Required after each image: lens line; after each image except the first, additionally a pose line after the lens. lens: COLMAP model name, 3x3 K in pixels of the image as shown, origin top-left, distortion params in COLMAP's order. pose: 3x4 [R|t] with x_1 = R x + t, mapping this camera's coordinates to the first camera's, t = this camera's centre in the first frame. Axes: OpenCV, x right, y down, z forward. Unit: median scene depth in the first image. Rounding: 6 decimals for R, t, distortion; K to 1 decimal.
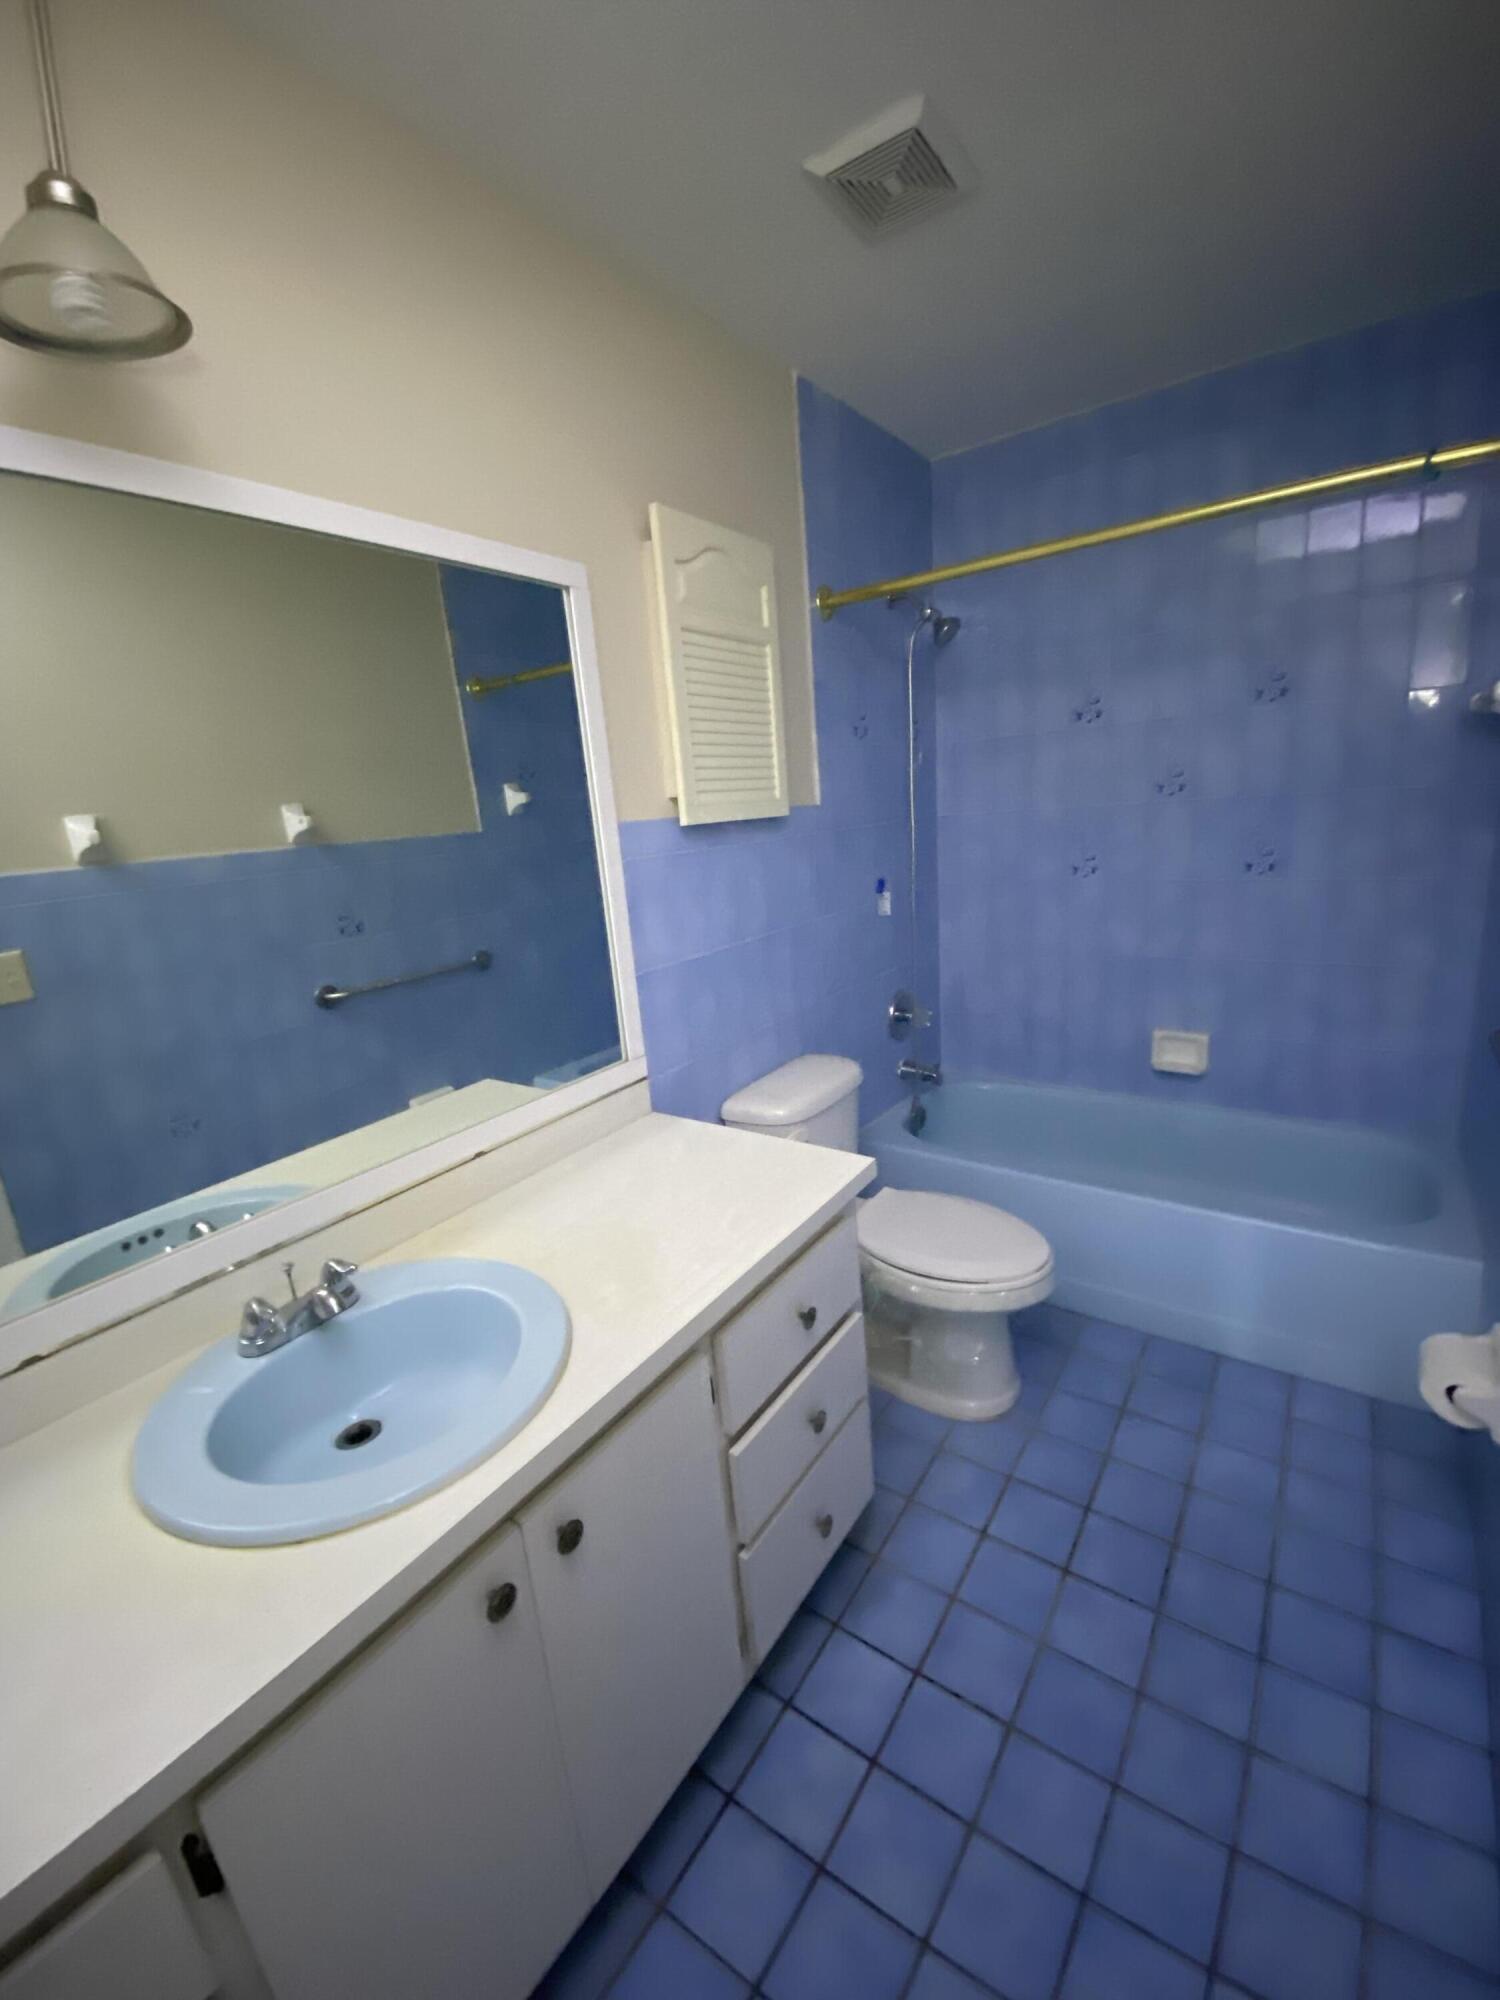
lens RADIAL K [[812.3, 0, 747.2], [0, 812.3, 995.7], [0, 0, 1]] dist [0.008975, -0.014965]
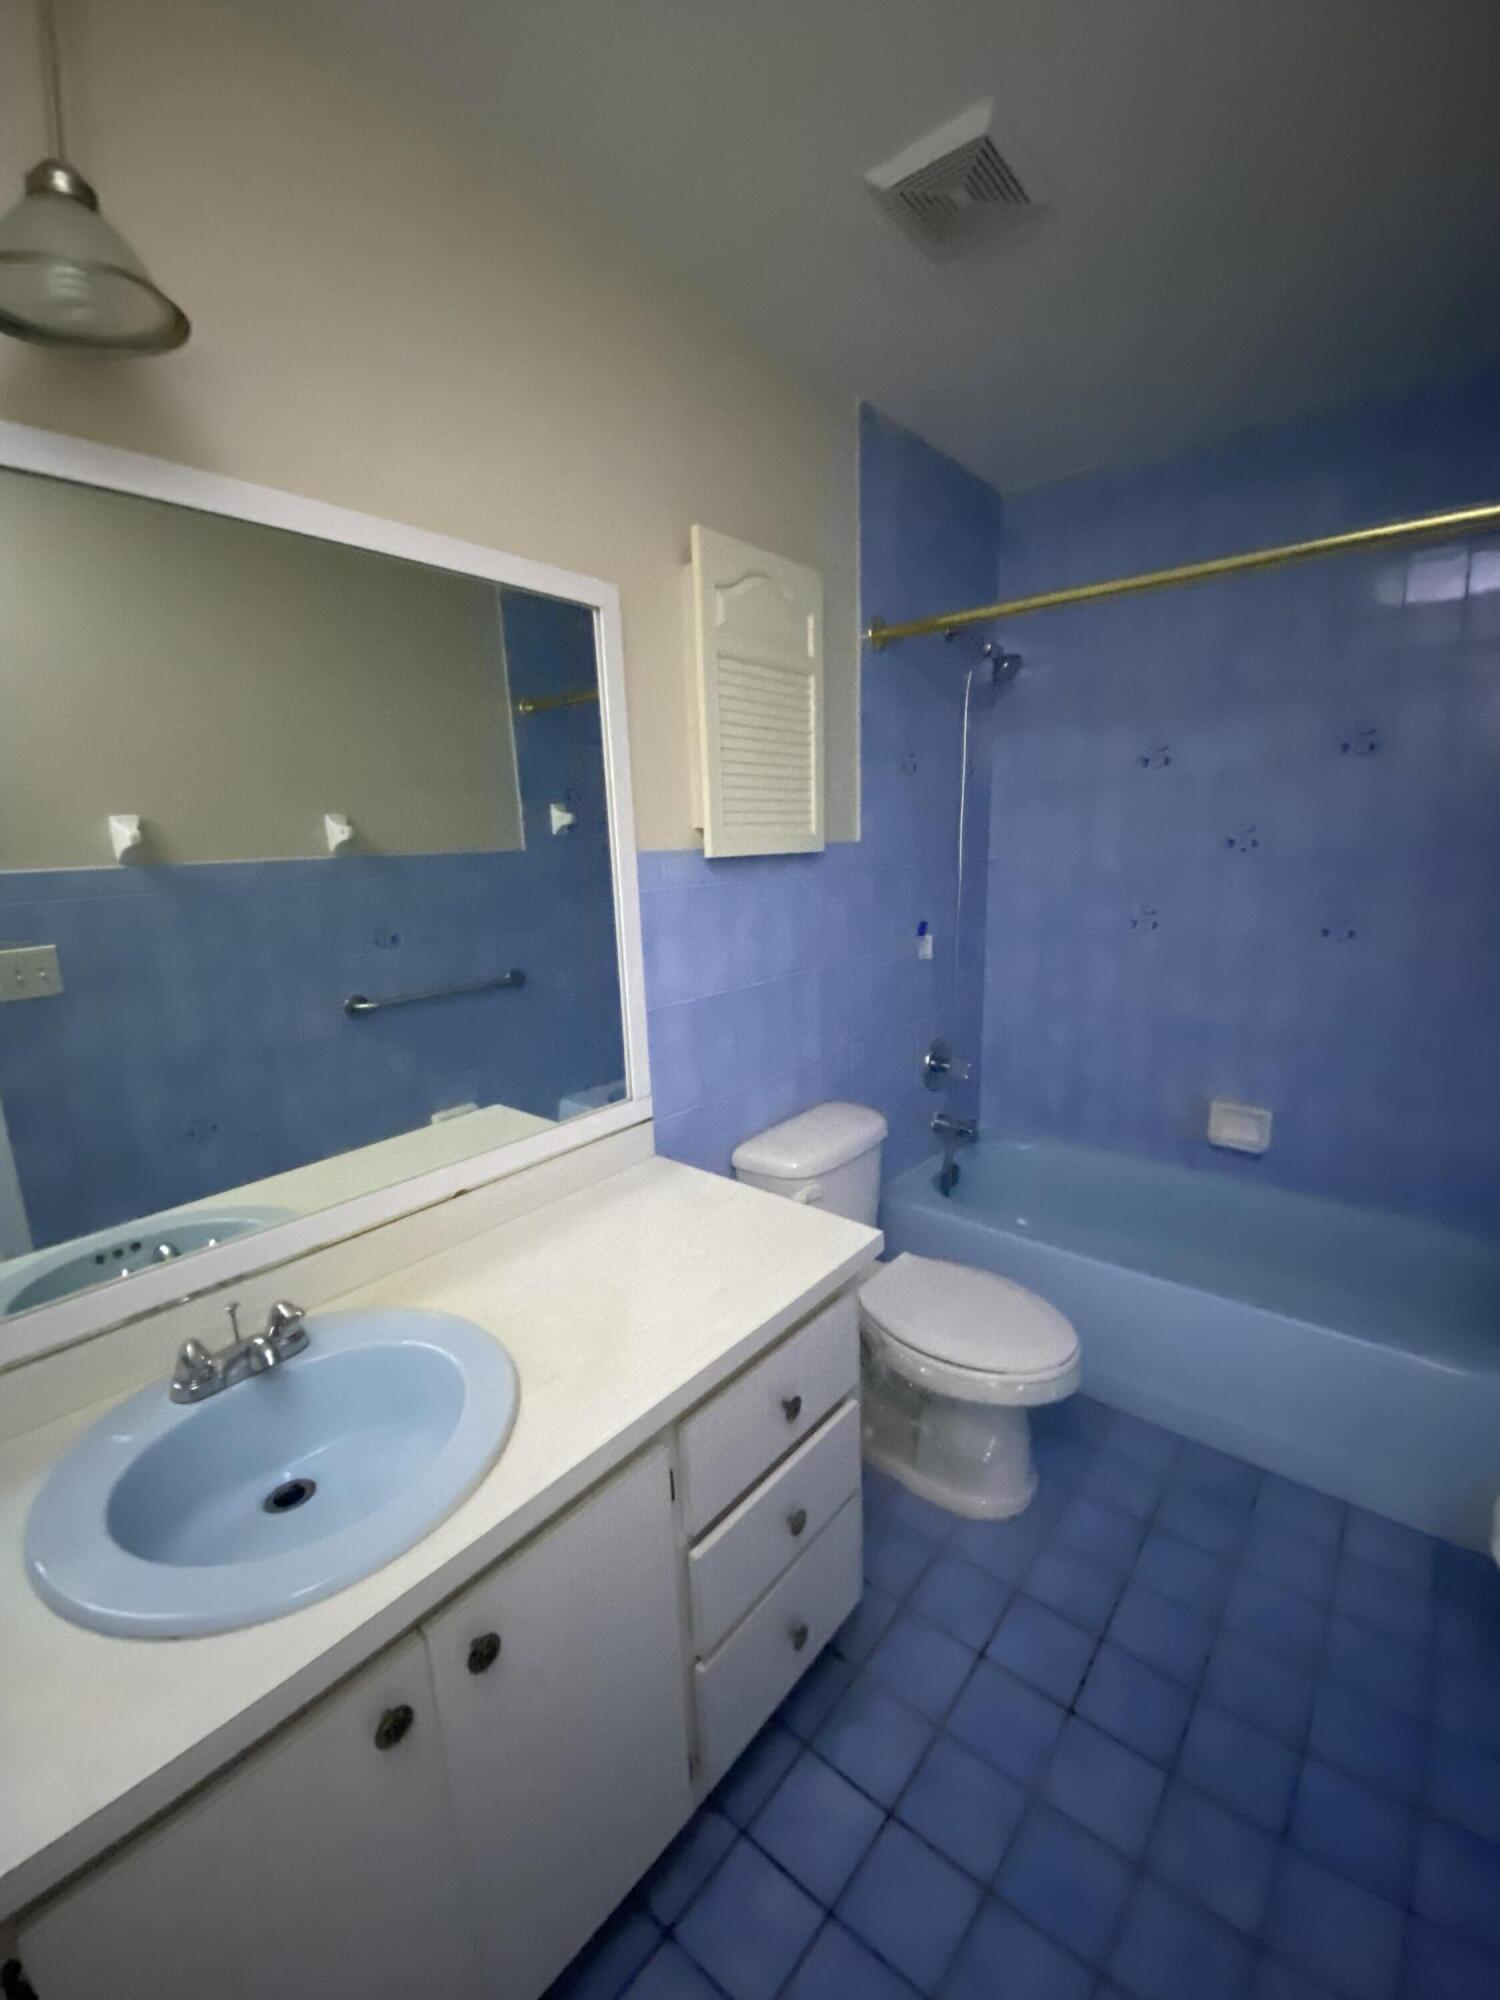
lens RADIAL K [[812.3, 0, 748.5], [0, 812.3, 996.3], [0, 0, 1]] dist [0.008975, -0.014965]
pose [[0.995753, 0.063424, -0.066740, 0.043166], [-0.065453, 0.997444, -0.028659, -0.022918], [0.064752, 0.032906, 0.997359, 0.056121]]
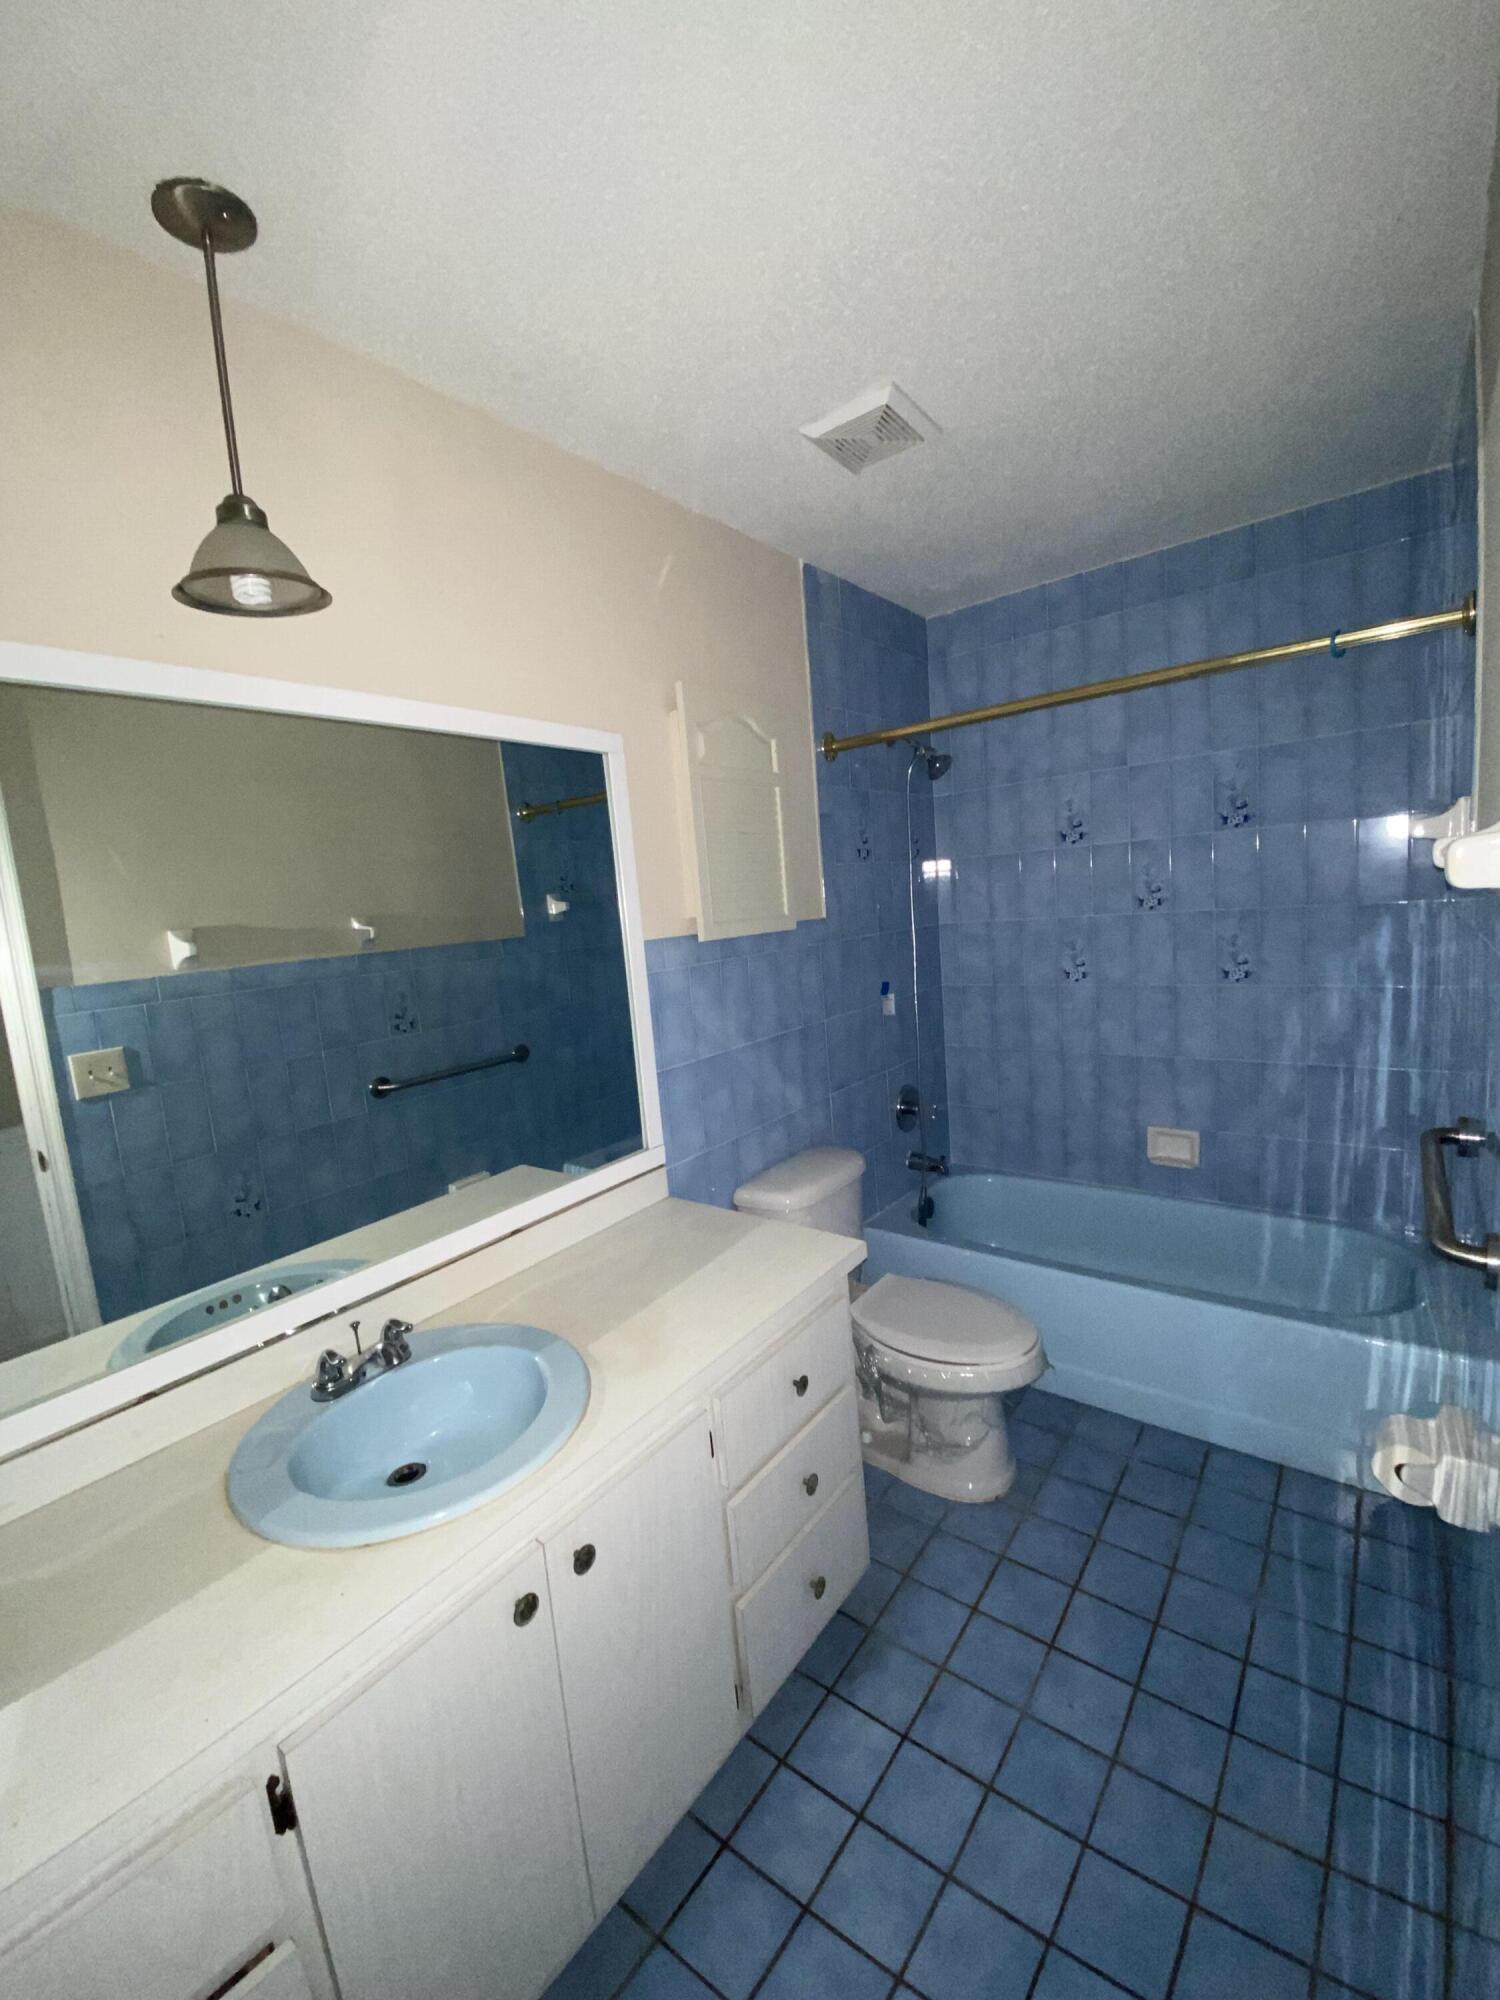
lens RADIAL K [[812.3, 0, 746.5], [0, 812.3, 995.7], [0, 0, 1]] dist [0.008975, -0.014965]
pose [[0.999171, 0.003106, -0.040587, 0.032672], [-0.007436, 0.994235, -0.106963, -0.012600], [0.040020, 0.107176, 0.993434, -0.129332]]
